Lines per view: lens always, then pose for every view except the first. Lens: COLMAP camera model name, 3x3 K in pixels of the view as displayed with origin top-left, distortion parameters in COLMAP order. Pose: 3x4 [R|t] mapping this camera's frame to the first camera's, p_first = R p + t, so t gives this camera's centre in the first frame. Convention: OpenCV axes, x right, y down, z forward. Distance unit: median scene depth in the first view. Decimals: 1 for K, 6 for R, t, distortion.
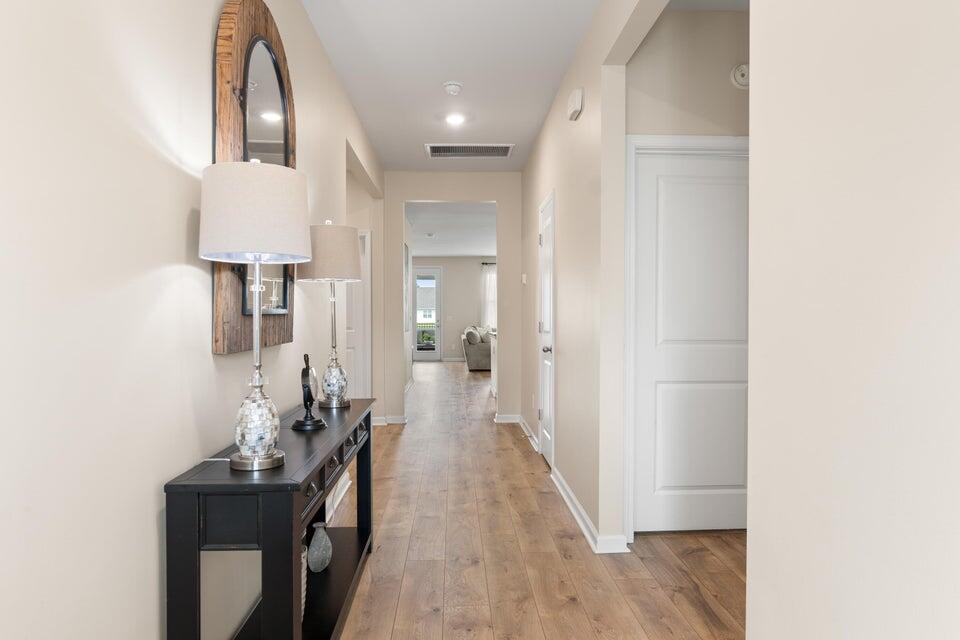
lens RADIAL K [[626.1, 0, 479.2], [0, 626.1, 304.4], [0, 0, 1]] dist [0.002566, 0.002106]
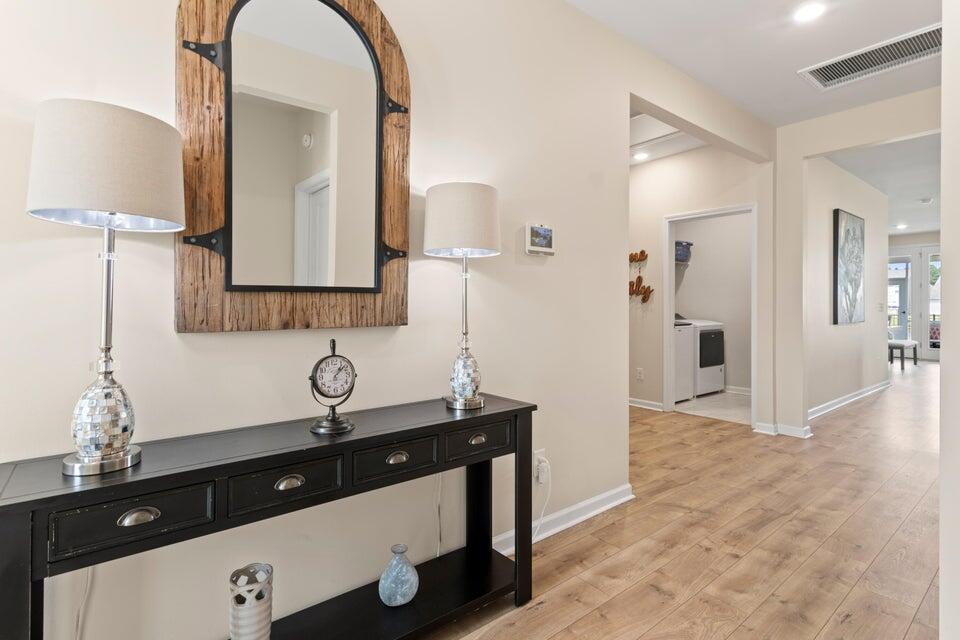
lens RADIAL K [[465.4, 0, 480.0], [0, 465.4, 320.0], [0, 0, 1]] dist [0.004009, 0.000864]
pose [[0.583465, 0.026012, -0.811721, 0.207250], [0.004841, 0.999358, 0.035505, 0.023883], [0.812124, -0.024645, 0.582965, 0.534456]]
